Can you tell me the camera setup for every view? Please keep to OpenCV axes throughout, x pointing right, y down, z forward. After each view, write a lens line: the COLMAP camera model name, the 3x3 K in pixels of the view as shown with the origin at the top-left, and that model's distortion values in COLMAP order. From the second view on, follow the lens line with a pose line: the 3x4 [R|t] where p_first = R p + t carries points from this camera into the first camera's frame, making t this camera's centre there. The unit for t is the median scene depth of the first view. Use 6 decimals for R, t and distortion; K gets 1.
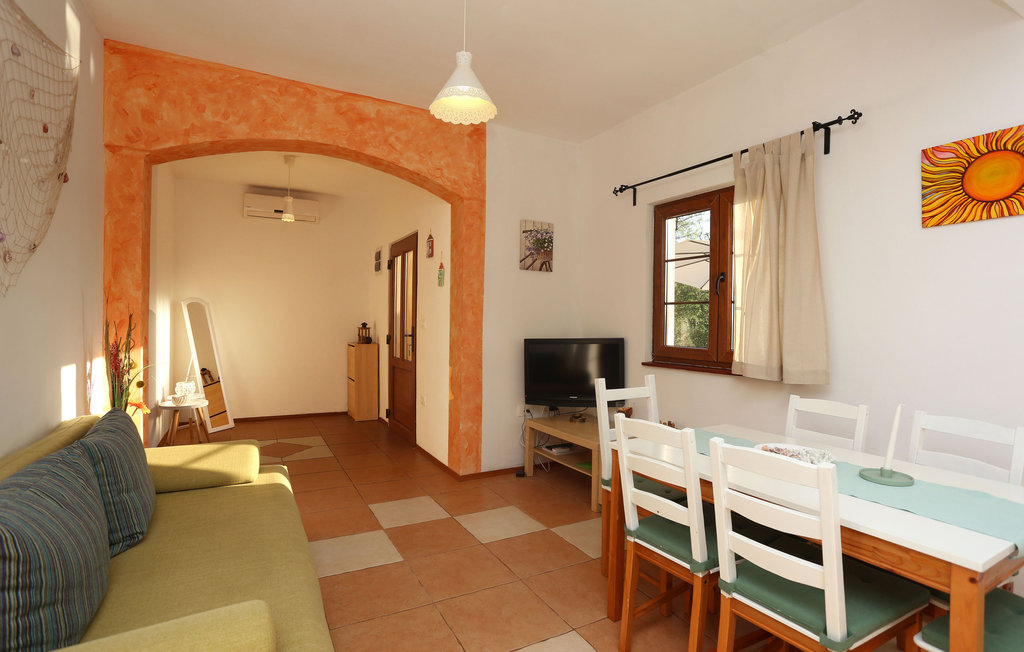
lens RADIAL K [[497.8, 0, 508.0], [0, 497.8, 322.3], [0, 0, 1]] dist [-0.050281, 0.018052]
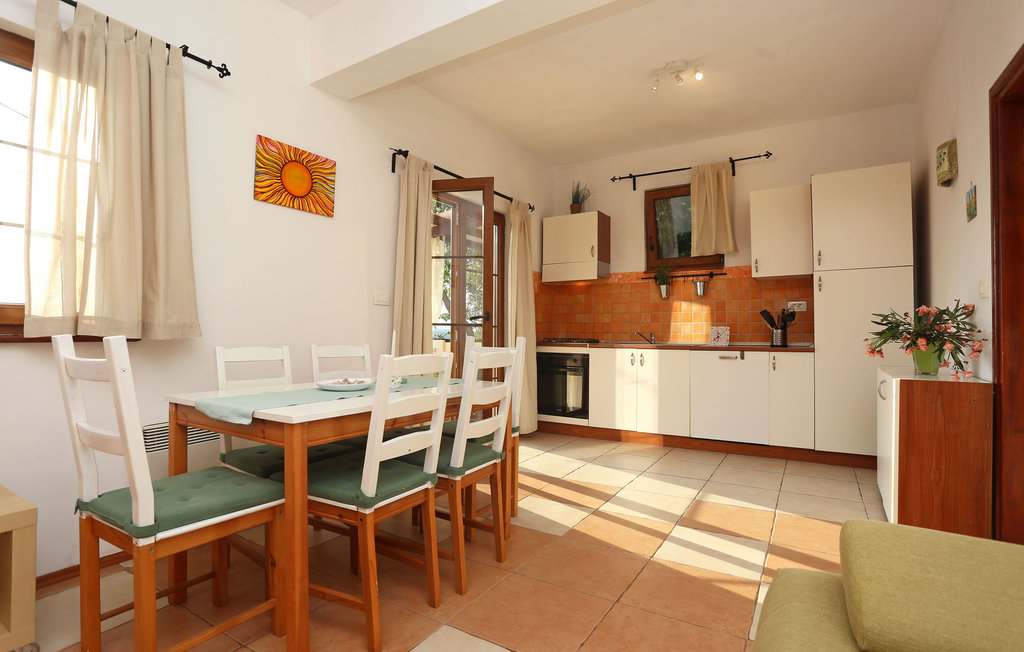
lens RADIAL K [[497.8, 0, 508.4], [0, 497.8, 326.0], [0, 0, 1]] dist [-0.050281, 0.018052]
pose [[-0.484411, 0.003891, 0.874832, -0.299366], [-0.007930, 0.999929, -0.008839, 0.073415], [-0.874805, -0.011219, -0.484346, 0.622376]]
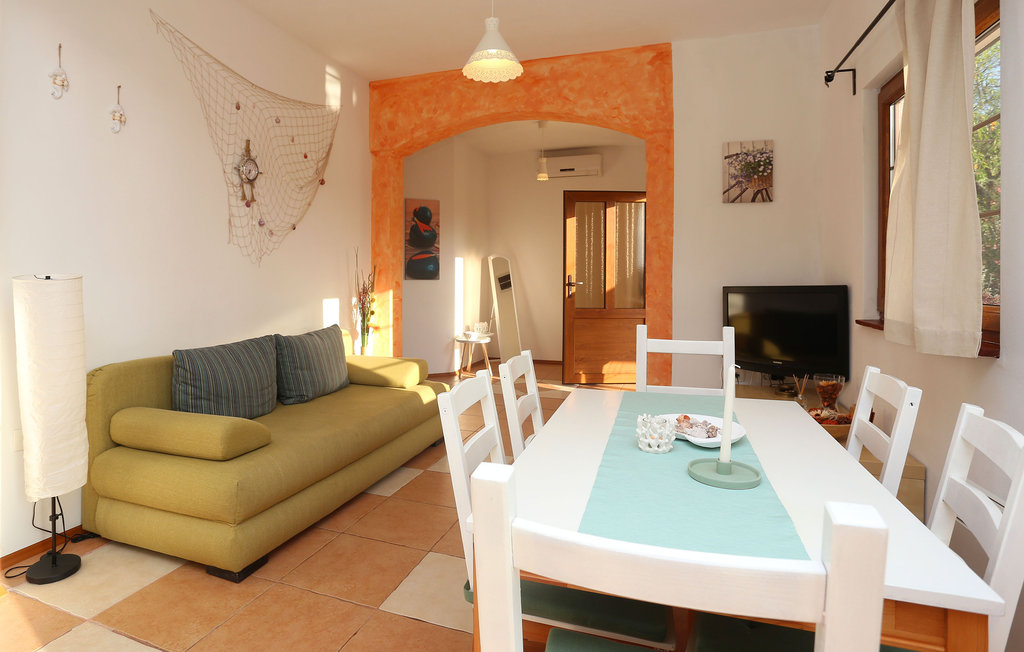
lens RADIAL K [[543.5, 0, 470.5], [0, 543.5, 278.2], [0, 0, 1]] dist [-0.052326, 0.003220]
pose [[0.654734, -0.006666, -0.755830, 0.486136], [0.004738, 0.999978, -0.004716, 0.023779], [0.755844, -0.000493, 0.654751, 0.110757]]
